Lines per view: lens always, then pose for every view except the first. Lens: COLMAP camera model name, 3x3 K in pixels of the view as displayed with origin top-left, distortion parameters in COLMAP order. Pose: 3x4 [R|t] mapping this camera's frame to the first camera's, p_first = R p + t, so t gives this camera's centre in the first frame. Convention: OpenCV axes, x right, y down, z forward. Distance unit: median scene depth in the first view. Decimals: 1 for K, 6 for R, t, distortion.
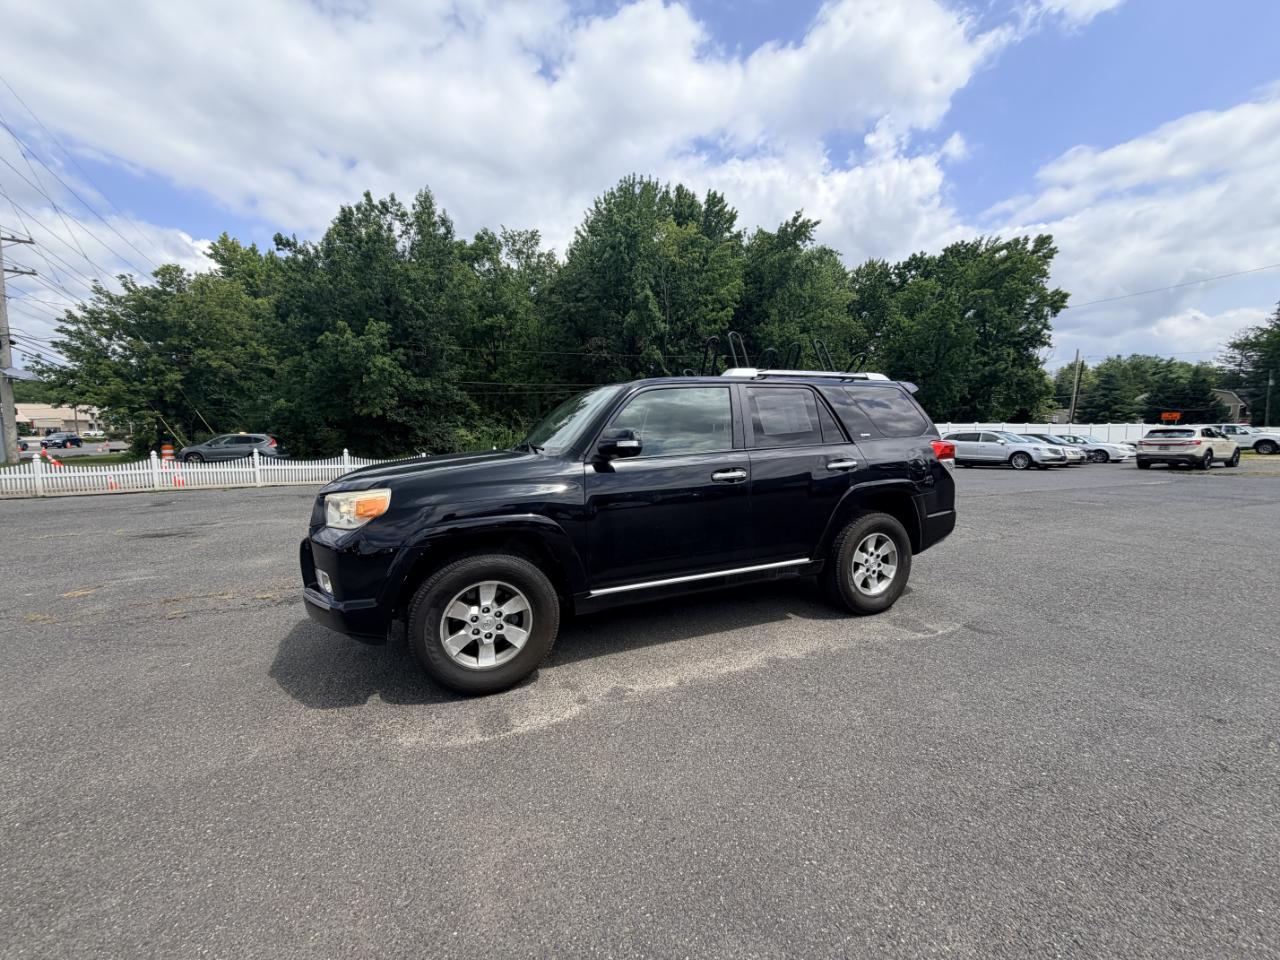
lens RADIAL K [[509.4, 0, 637.9], [0, 509.4, 485.5], [0, 0, 1]] dist [0.000199, -0.000062]
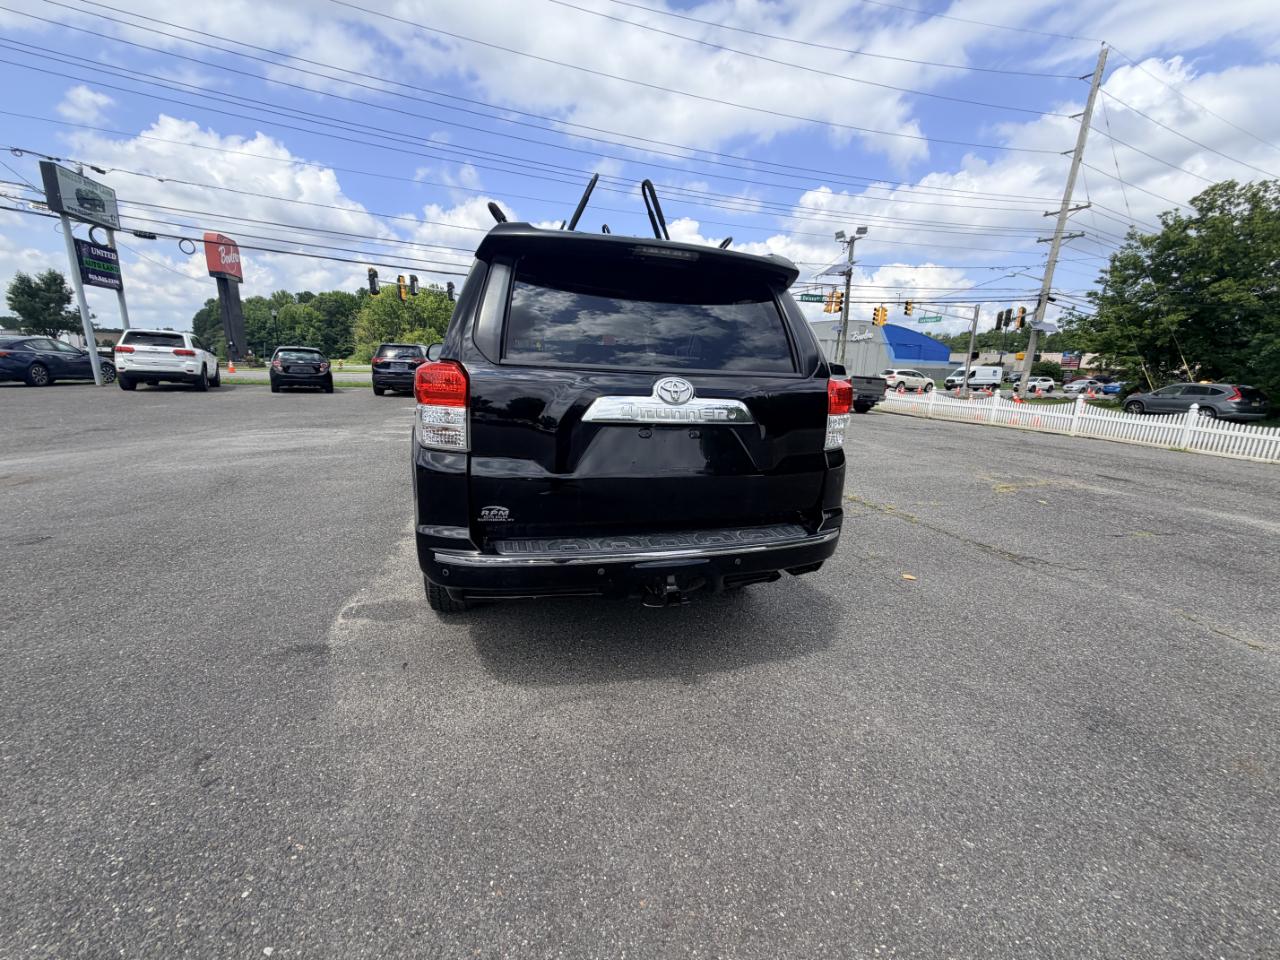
lens RADIAL K [[509.4, 0, 636.4], [0, 509.4, 479.5], [0, 0, 1]] dist [0.000199, -0.000062]
pose [[-0.123598, 0.223095, -0.966929, 0.122980], [-0.142430, 0.960323, 0.239777, -0.014264], [0.982058, 0.167356, -0.086919, 0.148184]]
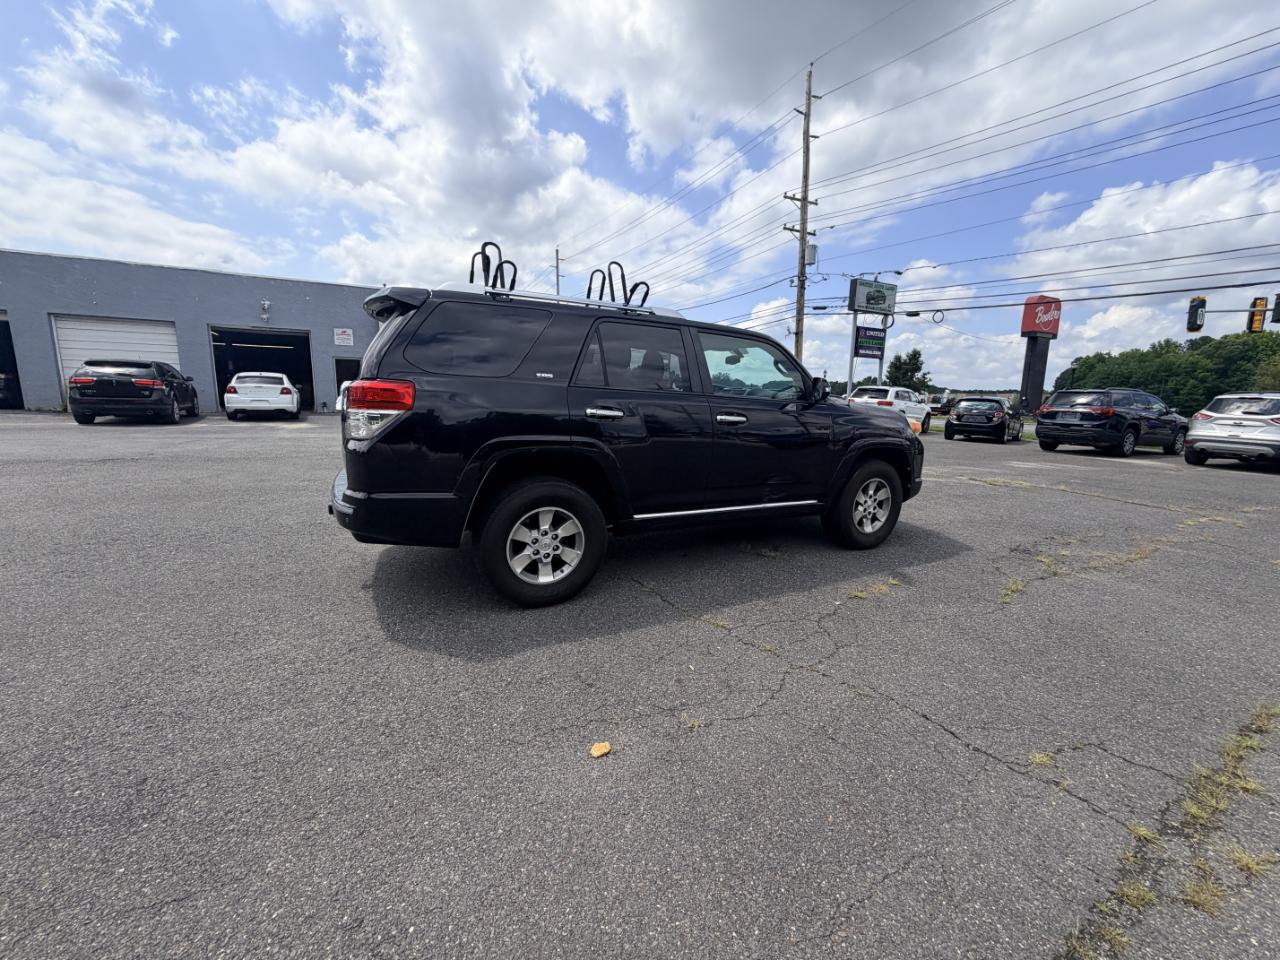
lens RADIAL K [[509.4, 0, 637.9], [0, 509.4, 477.3], [0, 0, 1]] dist [0.000199, -0.000062]
pose [[-0.998459, -0.010165, -0.054551, 0.019567], [-0.024436, 0.963168, 0.267788, -0.021792], [0.049820, 0.268708, -0.961932, 0.242709]]
